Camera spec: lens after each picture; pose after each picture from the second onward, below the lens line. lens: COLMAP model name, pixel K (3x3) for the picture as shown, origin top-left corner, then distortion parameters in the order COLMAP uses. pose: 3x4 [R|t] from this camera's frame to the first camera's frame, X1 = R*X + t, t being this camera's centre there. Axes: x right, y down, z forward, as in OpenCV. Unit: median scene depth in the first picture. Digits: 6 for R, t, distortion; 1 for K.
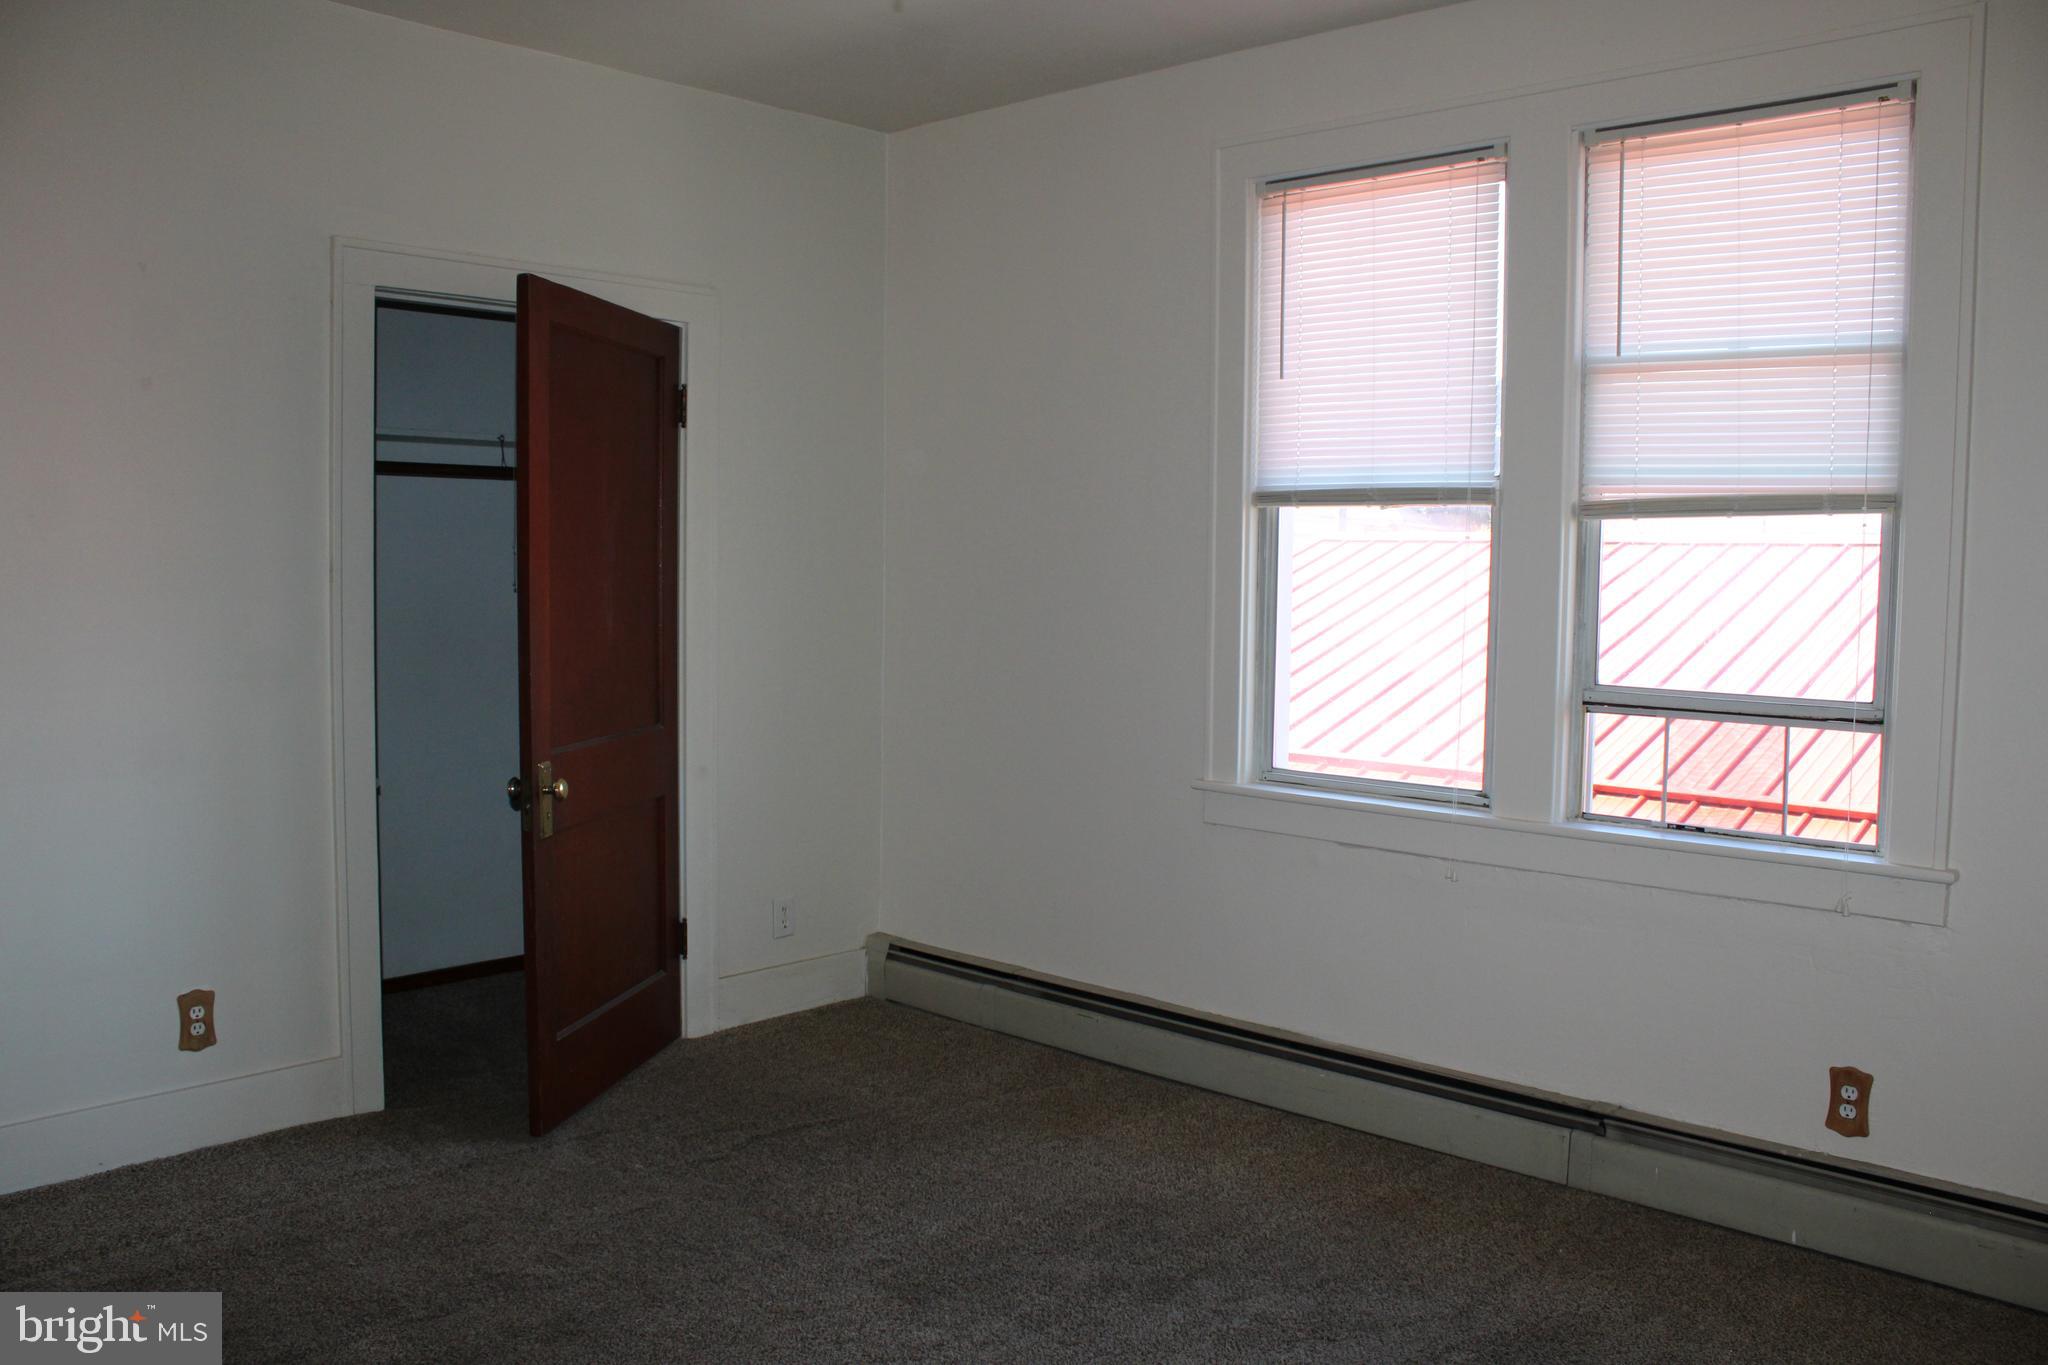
lens RADIAL K [[1751.7, 0, 1028.1], [0, 1751.7, 736.9], [0, 0, 1]] dist [-0.010409, 0.012226]
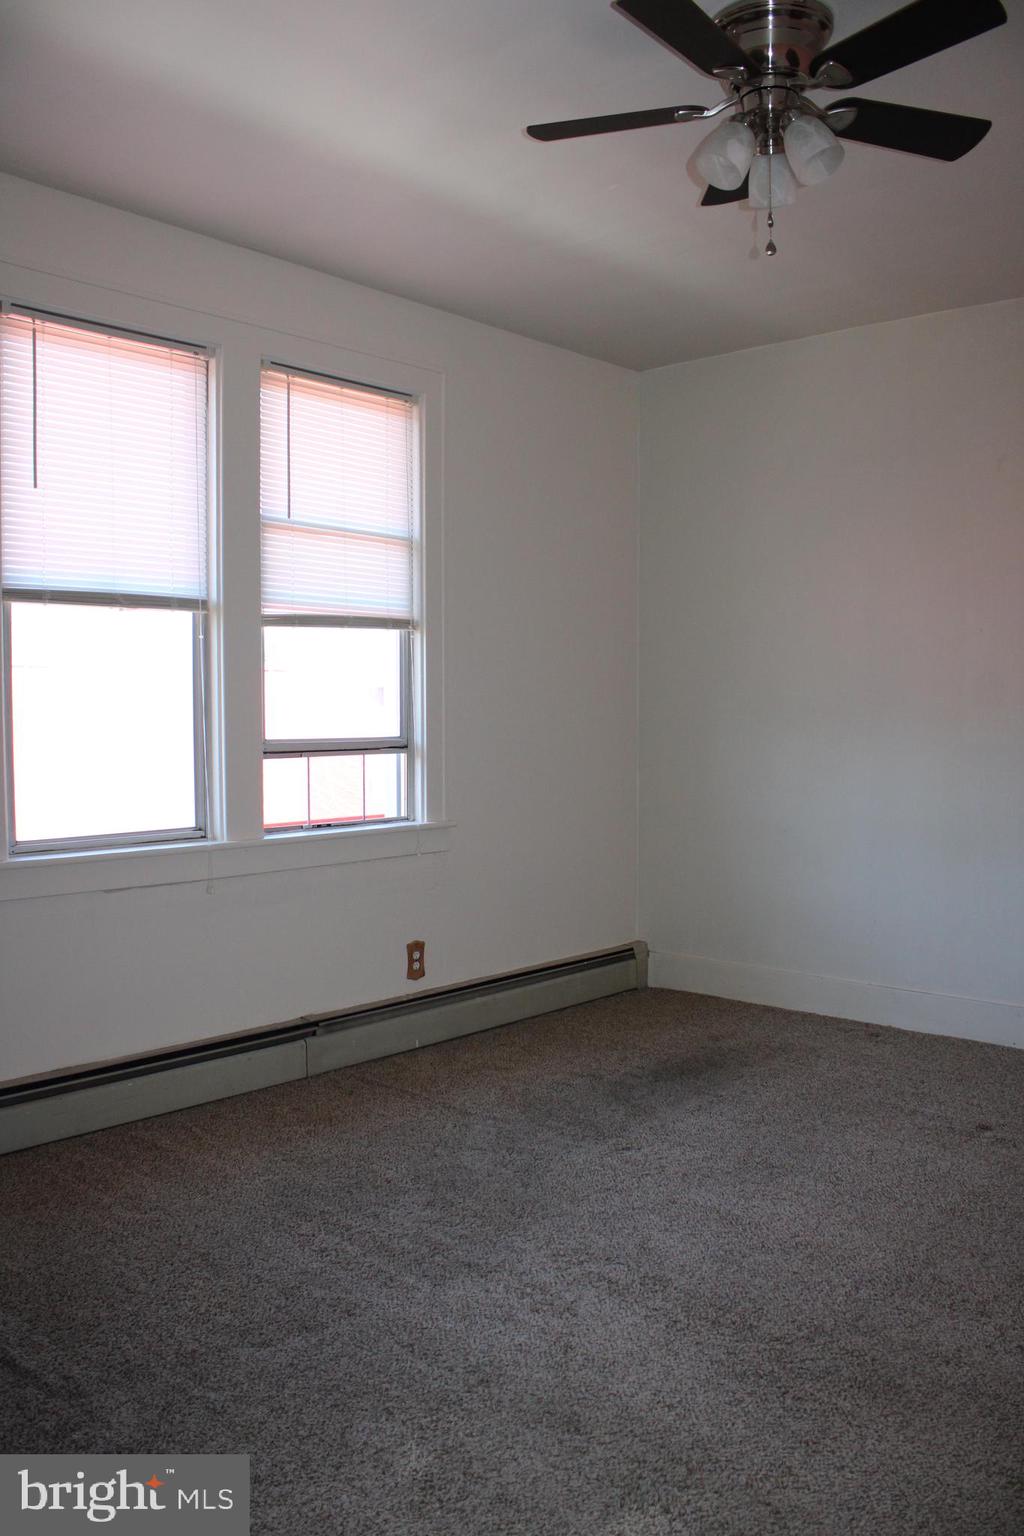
lens RADIAL K [[1313.8, 0, 512.0], [0, 1313.8, 768.0], [0, 0, 1]] dist [-0.010409, 0.012226]
pose [[0.026345, -0.082385, 0.996252, -0.778978], [0.086517, 0.993047, 0.079832, -0.077587], [-0.995902, 0.084090, 0.033289, 0.775062]]
